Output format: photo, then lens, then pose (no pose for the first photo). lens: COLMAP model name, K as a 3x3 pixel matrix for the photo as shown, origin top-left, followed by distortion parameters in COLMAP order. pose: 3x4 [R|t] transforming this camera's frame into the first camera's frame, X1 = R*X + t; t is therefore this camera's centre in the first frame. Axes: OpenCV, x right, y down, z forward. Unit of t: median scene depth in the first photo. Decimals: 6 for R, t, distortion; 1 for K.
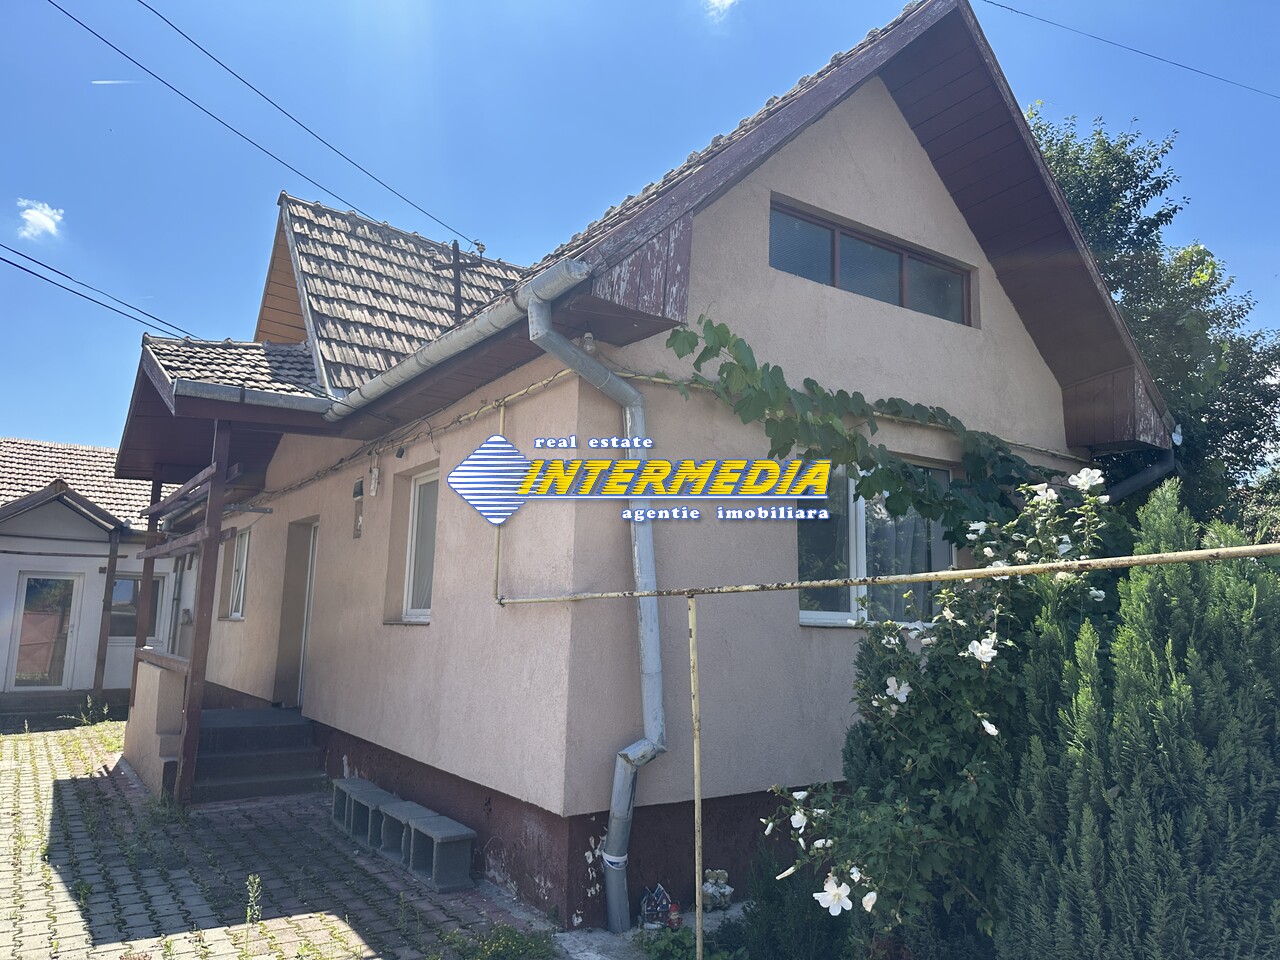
lens RADIAL K [[892.6, 0, 640.0], [0, 892.6, 480.0], [0, 0, 1]] dist [0.000374, 0.000032]
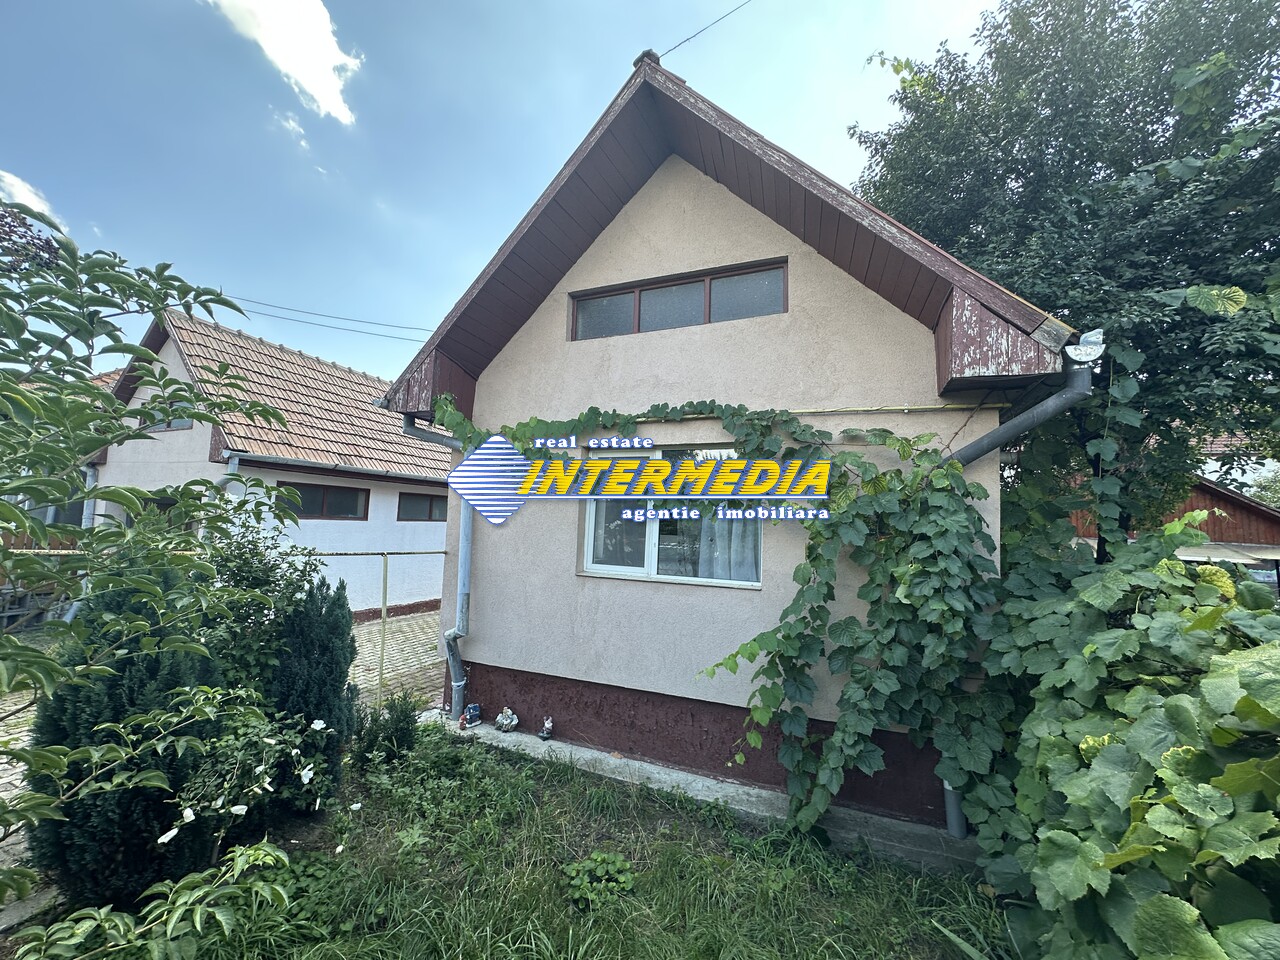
lens RADIAL K [[508.8, 0, 640.0], [0, 508.8, 480.0], [0, 0, 1]] dist [-0.000912, -0.000176]
pose [[0.549637, -0.084181, -0.831152, 0.819211], [0.102303, 0.994204, -0.033043, 0.037453], [0.829116, -0.066867, 0.555063, 0.521625]]
